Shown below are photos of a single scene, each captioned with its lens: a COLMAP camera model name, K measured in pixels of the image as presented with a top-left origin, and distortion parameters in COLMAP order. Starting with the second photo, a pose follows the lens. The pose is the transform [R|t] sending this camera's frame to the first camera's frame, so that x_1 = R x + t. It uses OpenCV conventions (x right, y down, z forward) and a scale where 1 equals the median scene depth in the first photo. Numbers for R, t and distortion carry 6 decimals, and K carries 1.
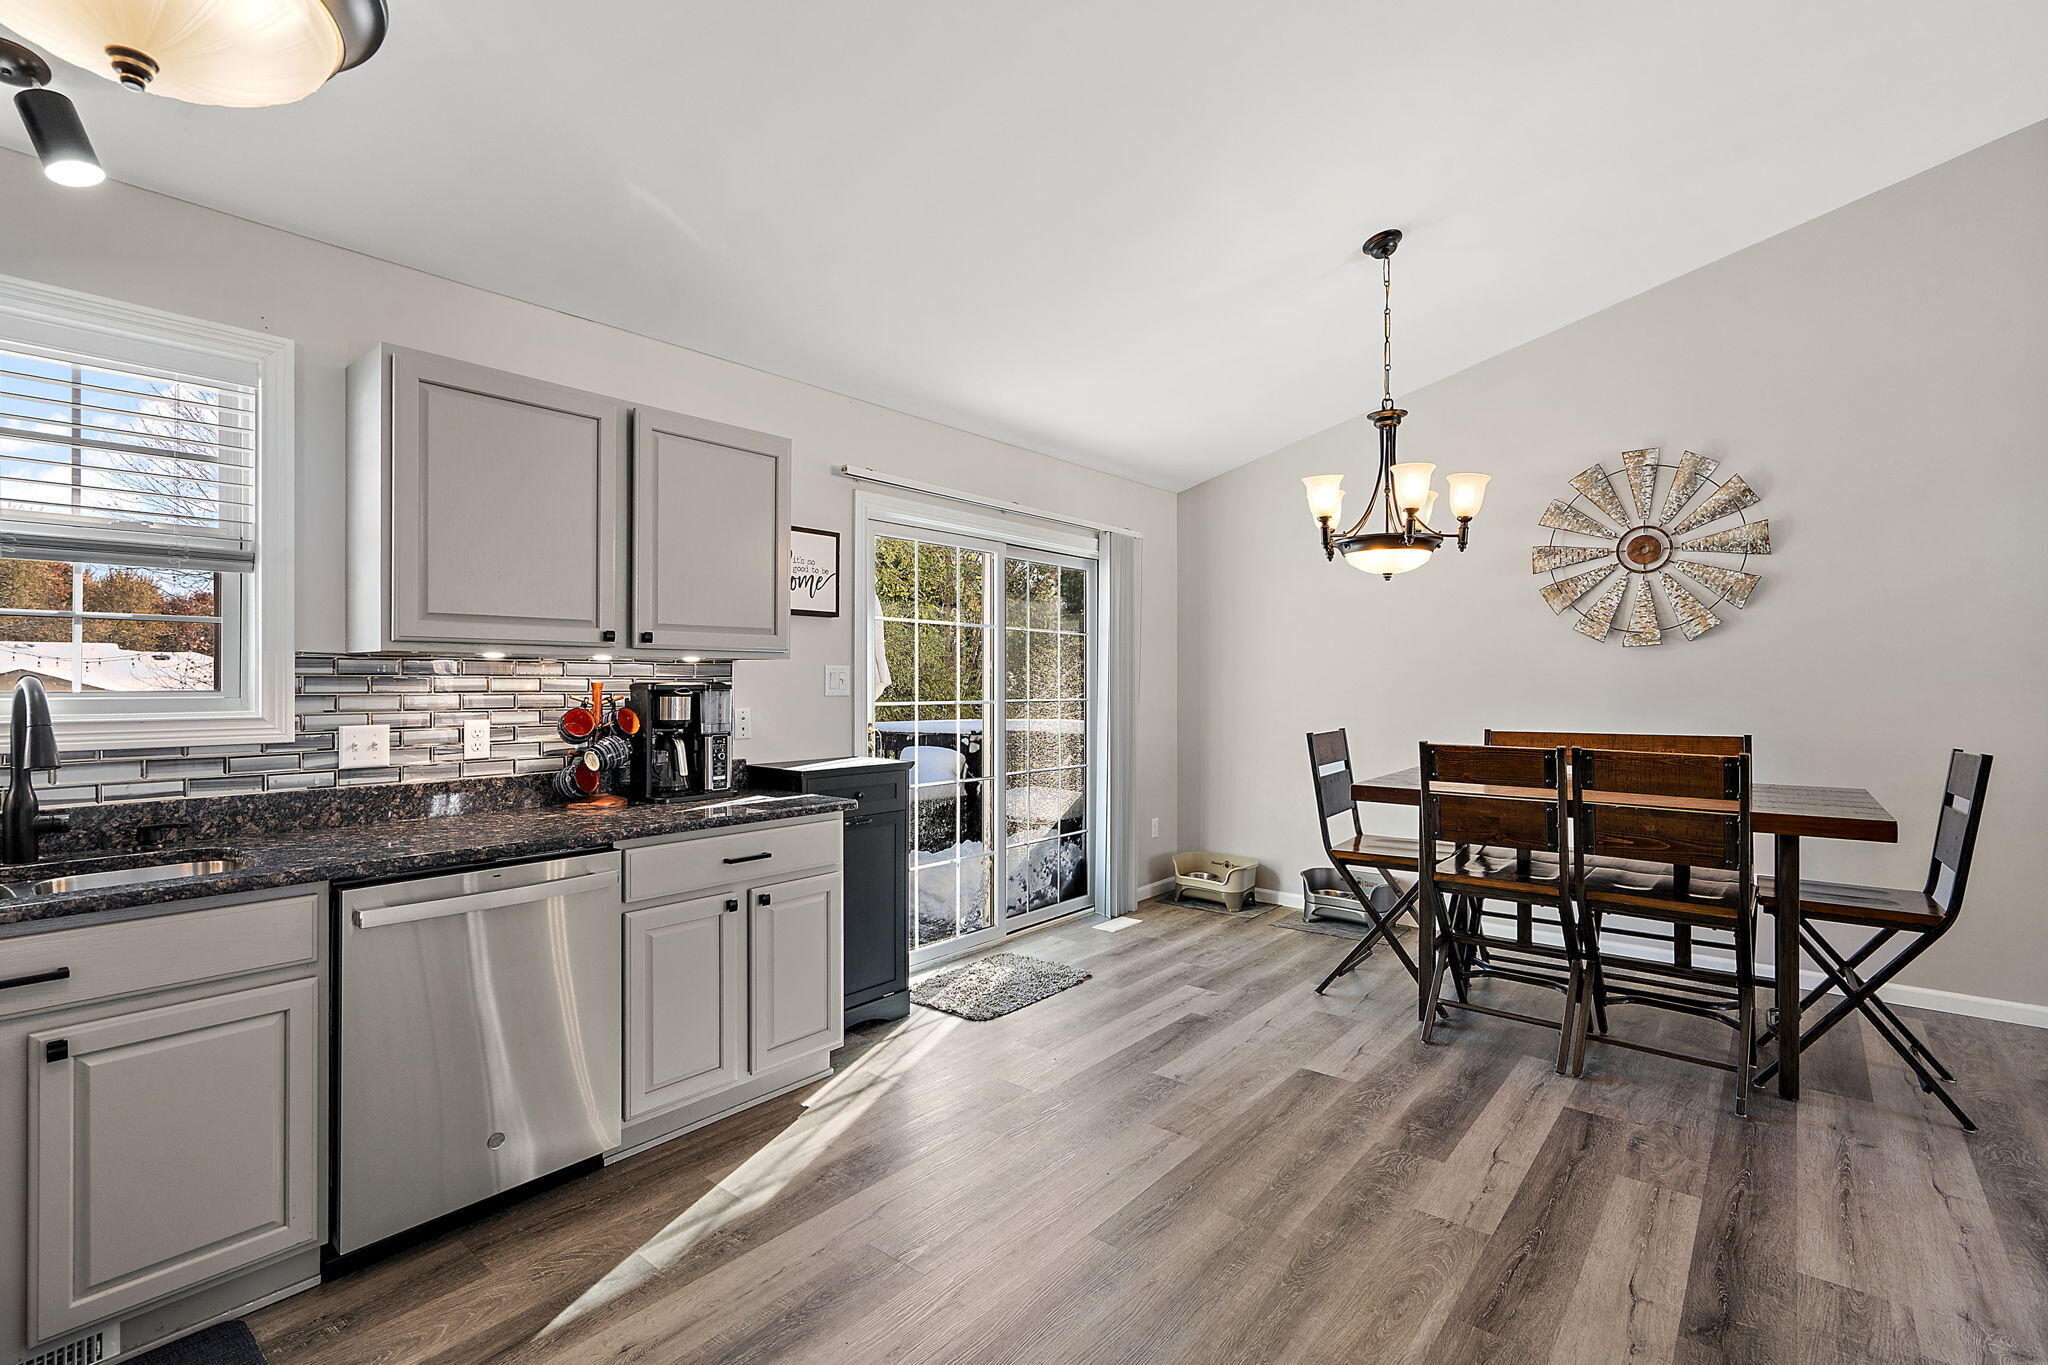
lens RADIAL K [[931.6, 0, 1029.6], [0, 931.6, 668.9], [0, 0, 1]] dist [0.000388, 0.000294]
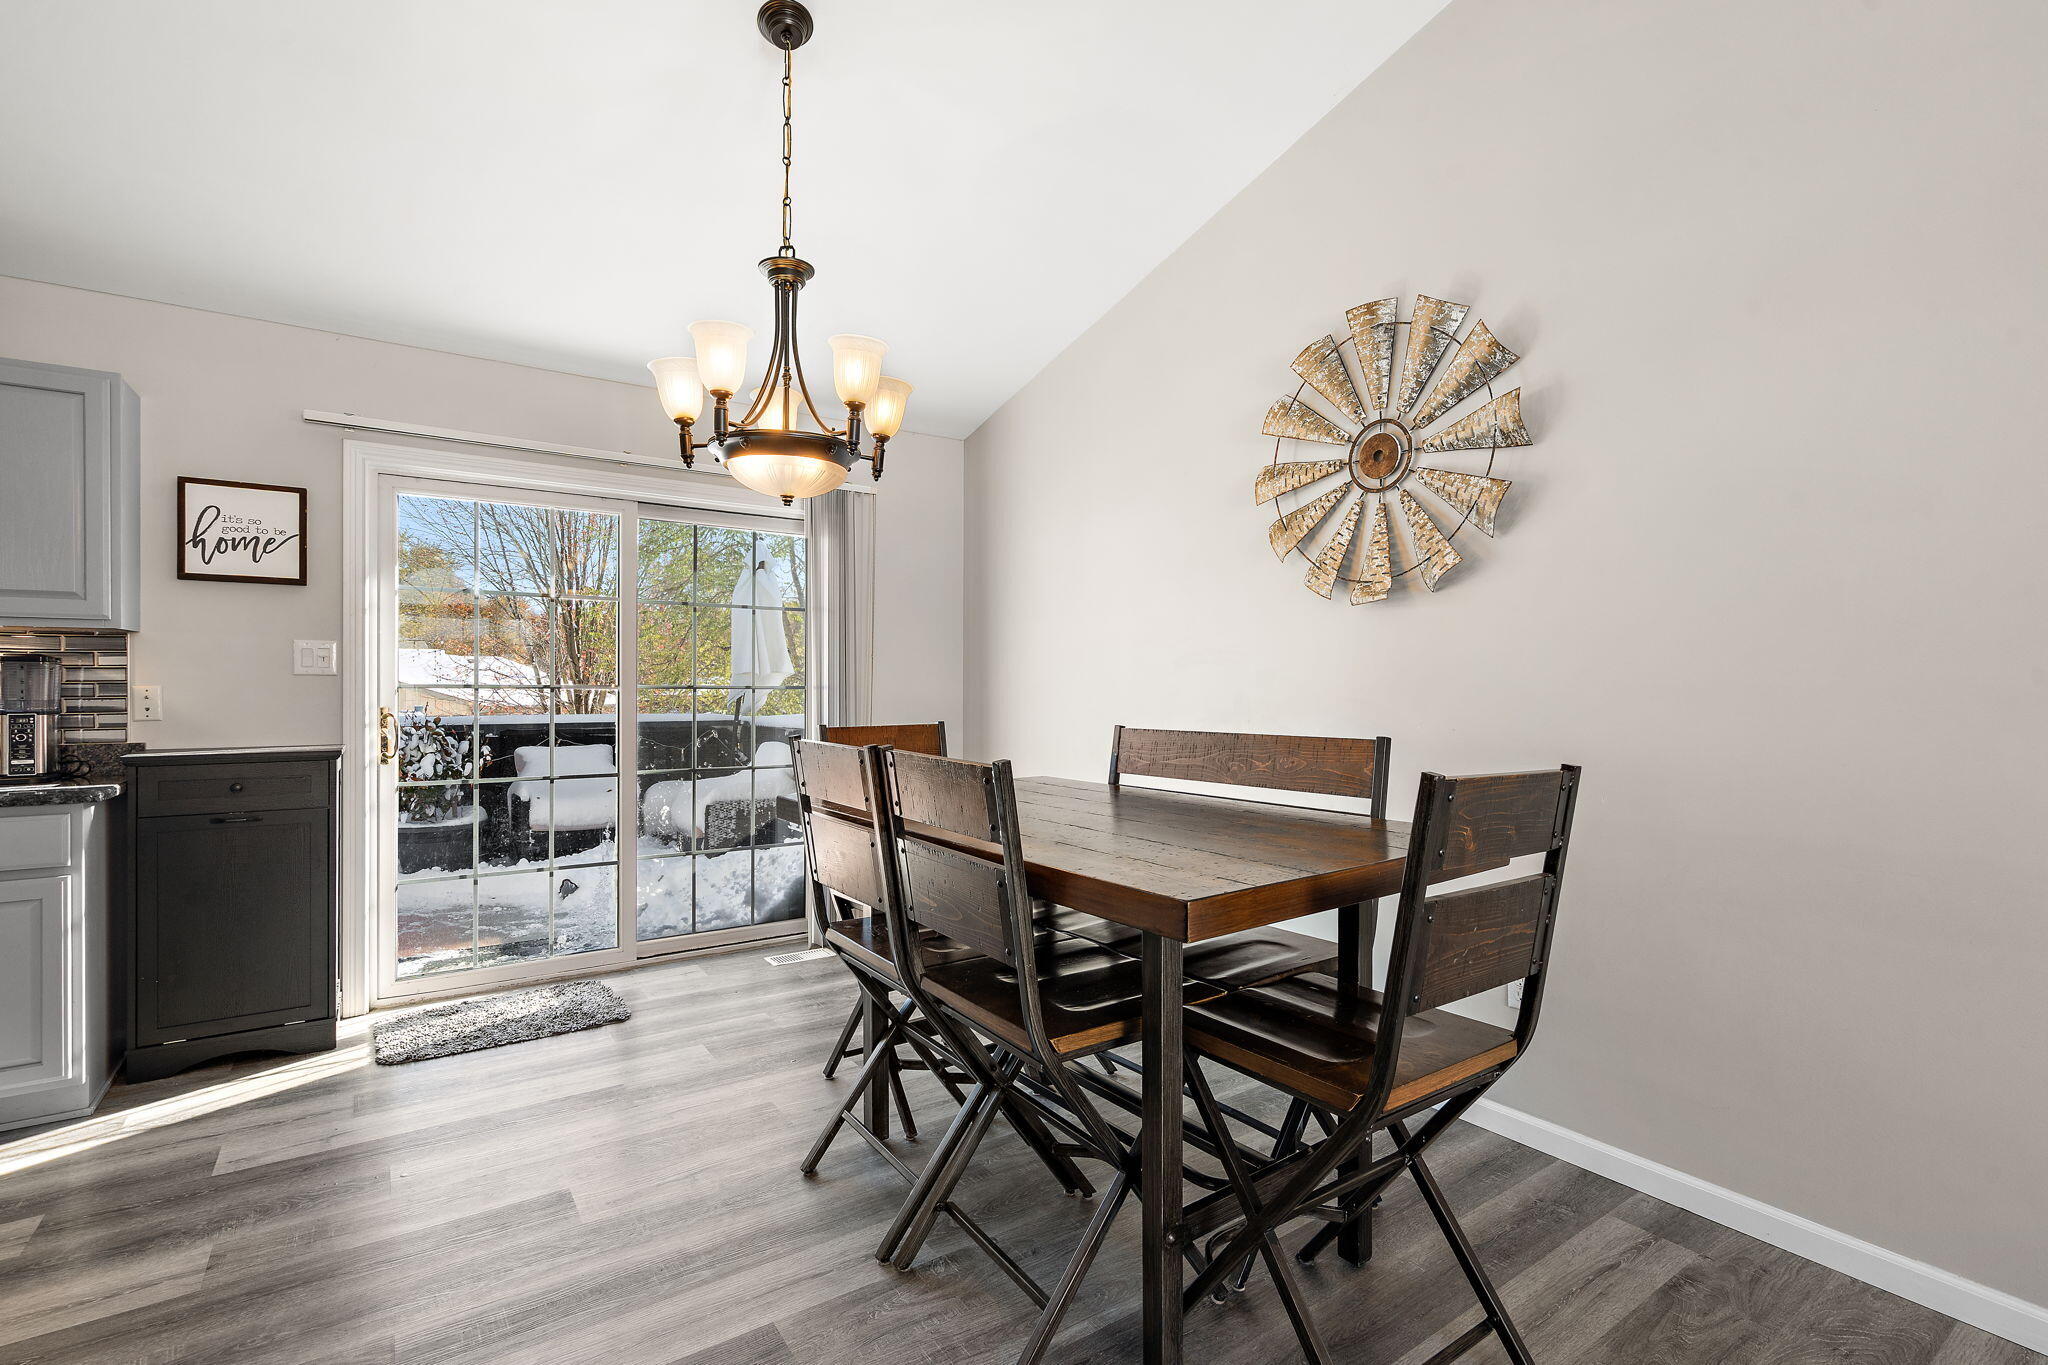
lens RADIAL K [[925.6, 0, 1024.0], [0, 925.6, 682.5], [0, 0, 1]] dist [-0.007435, 0.000179]
pose [[0.964375, 0.001125, -0.264537, 0.616073], [0.001519, 0.999951, 0.009789, 0.026154], [0.264535, -0.009842, 0.964326, 0.315073]]
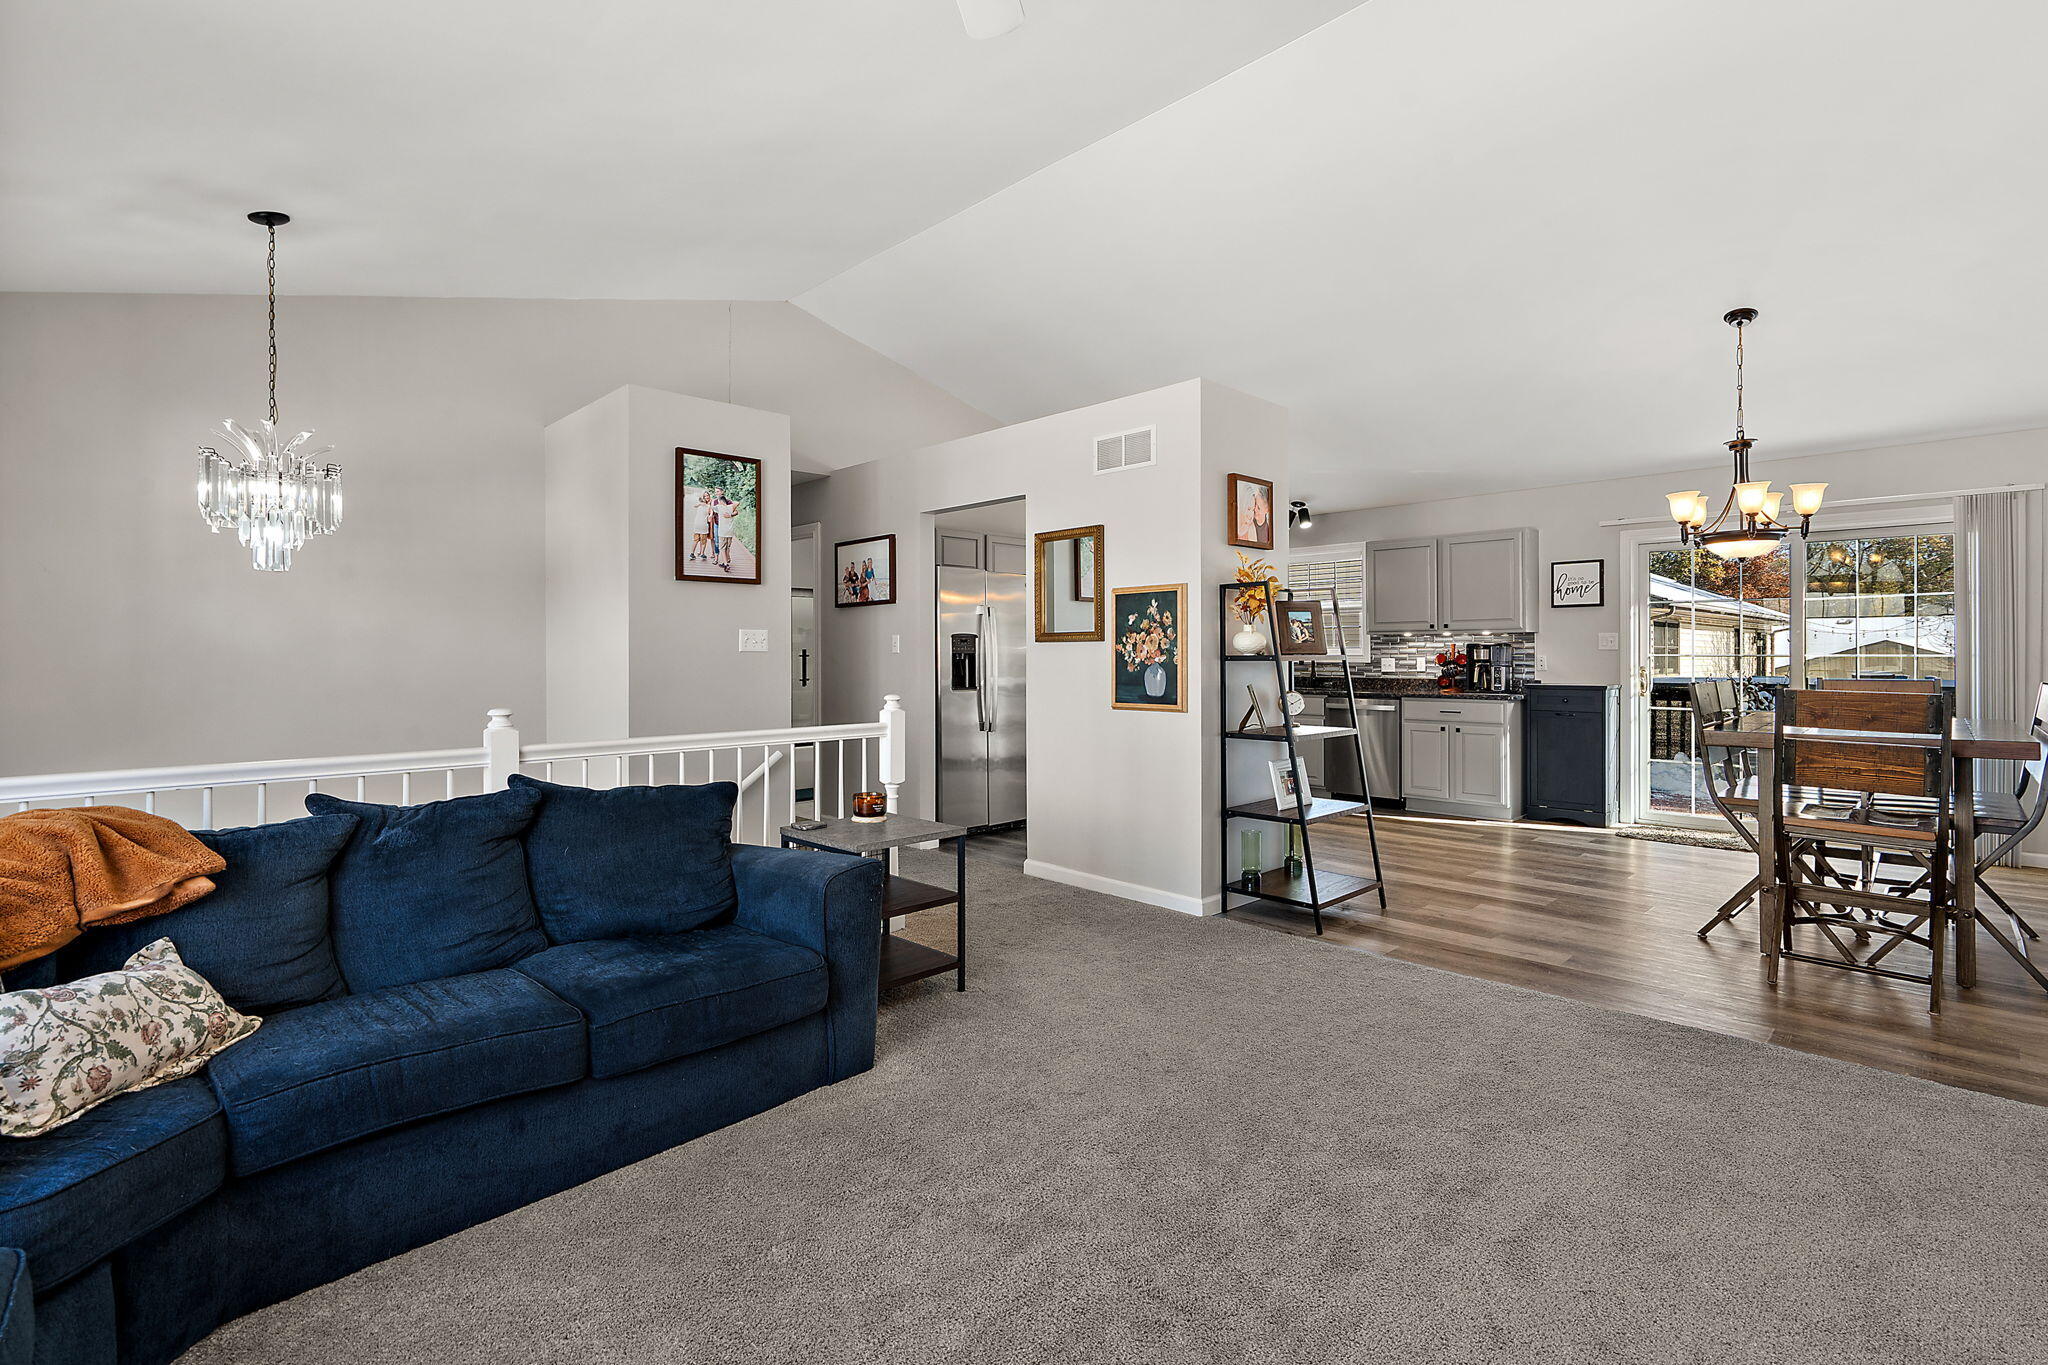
lens RADIAL K [[950.8, 0, 1016.6], [0, 950.8, 661.8], [0, 0, 1]] dist [0.001092, 0.000251]
pose [[-0.104408, 0.003965, -0.994527, 1.587447], [0.012837, 0.999914, 0.002638, 0.029265], [0.994452, -0.012492, -0.104450, 0.061630]]
